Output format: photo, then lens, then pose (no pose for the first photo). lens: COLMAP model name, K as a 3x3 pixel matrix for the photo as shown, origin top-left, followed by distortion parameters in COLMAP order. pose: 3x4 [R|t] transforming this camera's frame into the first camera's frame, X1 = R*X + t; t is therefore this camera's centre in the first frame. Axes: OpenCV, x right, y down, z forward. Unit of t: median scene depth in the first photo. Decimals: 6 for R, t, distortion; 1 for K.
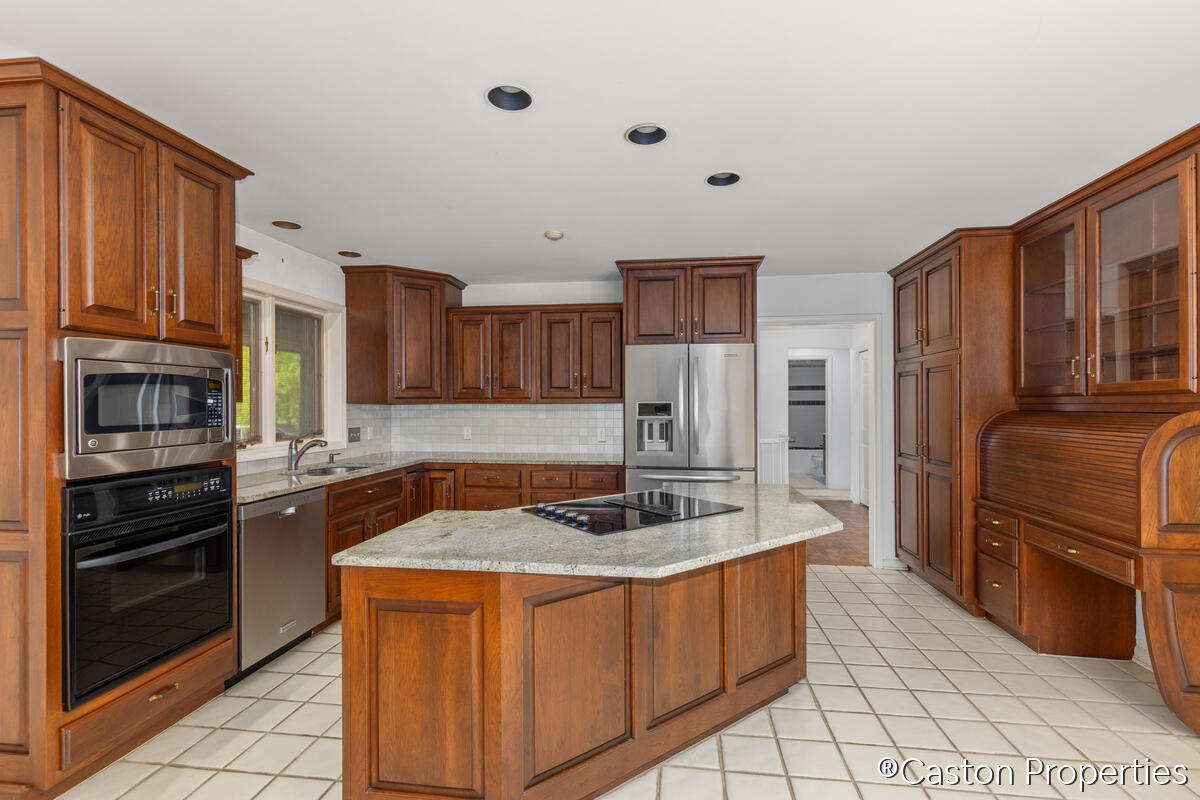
lens RADIAL K [[543.8, 0, 610.4], [0, 543.8, 403.4], [0, 0, 1]] dist [0.008386, -0.000538]
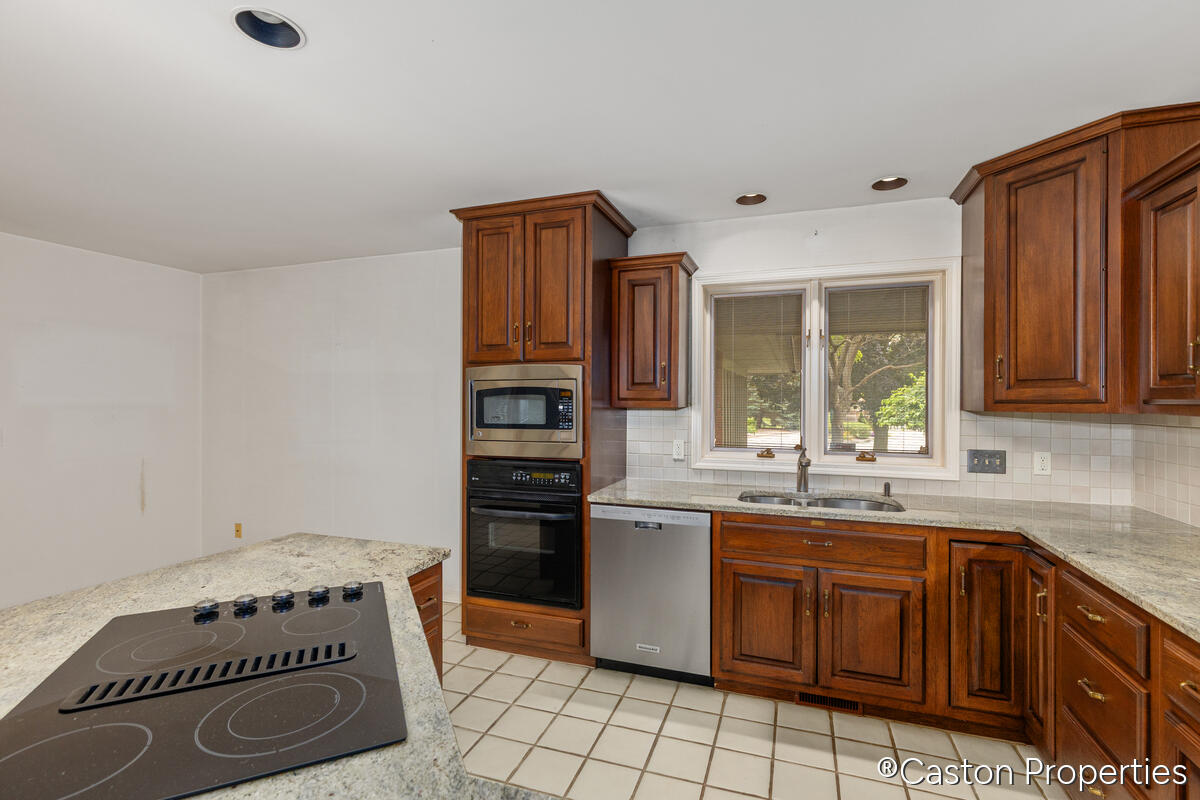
lens RADIAL K [[543.8, 0, 611.9], [0, 543.8, 401.3], [0, 0, 1]] dist [0.008386, -0.000538]
pose [[-0.208371, 0.004958, -0.978037, 0.258349], [-0.000826, 0.999986, 0.005246, -0.015156], [0.978050, 0.001901, -0.208364, 0.877037]]
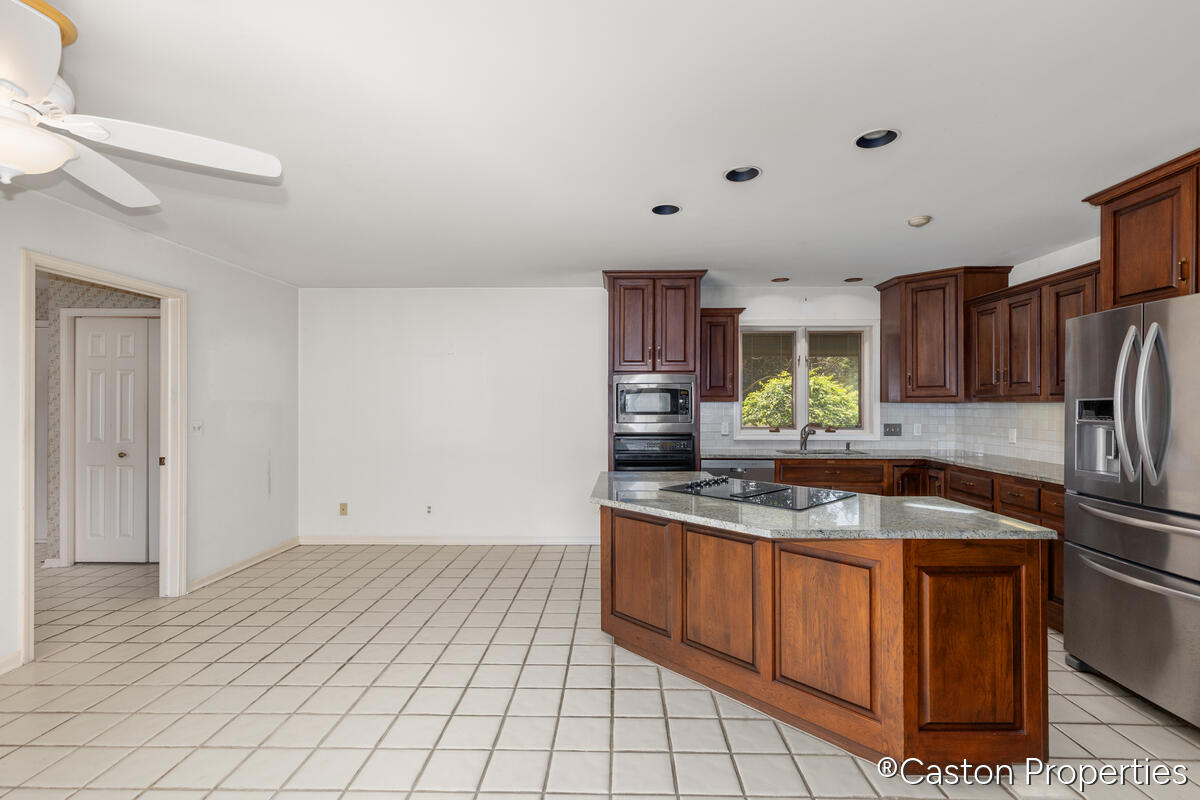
lens RADIAL K [[543.8, 0, 606.9], [0, 543.8, 404.2], [0, 0, 1]] dist [0.008386, -0.000538]
pose [[0.101044, 0.001172, -0.994881, 0.735786], [0.000334, 0.999999, 0.001212, 0.003332], [0.994882, -0.000454, 0.101044, 0.356060]]
